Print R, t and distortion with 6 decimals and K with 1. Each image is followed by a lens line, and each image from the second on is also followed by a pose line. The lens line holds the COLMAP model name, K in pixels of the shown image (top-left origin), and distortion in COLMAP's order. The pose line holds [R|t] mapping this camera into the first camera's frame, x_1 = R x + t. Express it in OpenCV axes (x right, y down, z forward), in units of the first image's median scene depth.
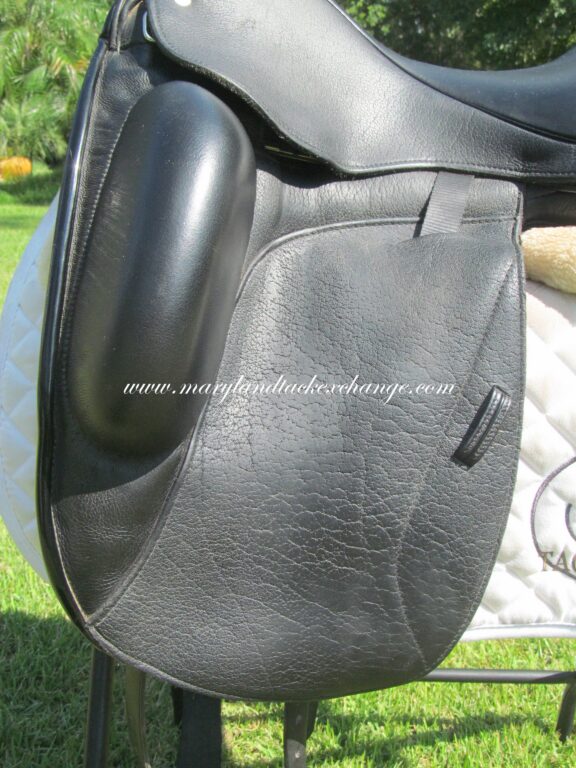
lens RADIAL K [[836.6, 0, 303.4], [0, 836.6, 385.1], [0, 0, 1]] dist [-0.078564, 0.047171]
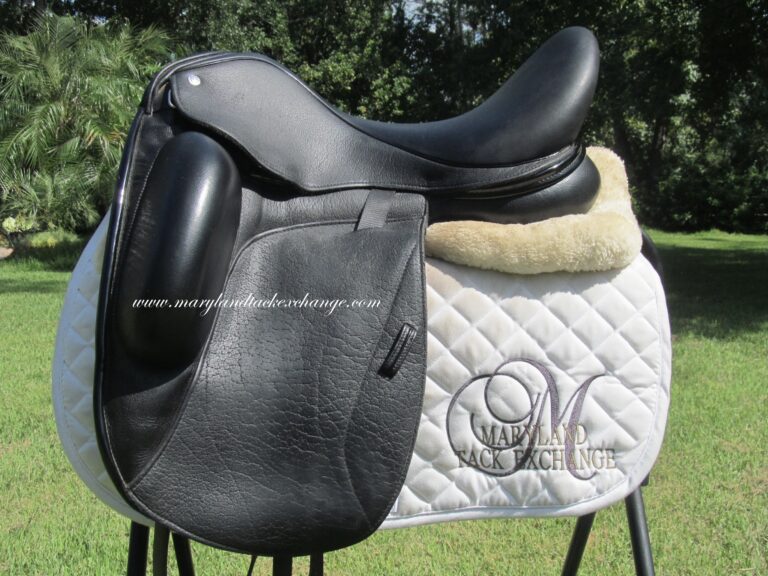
lens RADIAL K [[836.6, 0, 384.0], [0, 836.6, 288.0], [0, 0, 1]] dist [-0.078564, 0.047171]
pose [[0.997750, -0.030137, 0.059895, 0.099103], [0.040600, 0.982464, -0.181976, 0.199113], [-0.053360, 0.183998, 0.981477, -0.451515]]
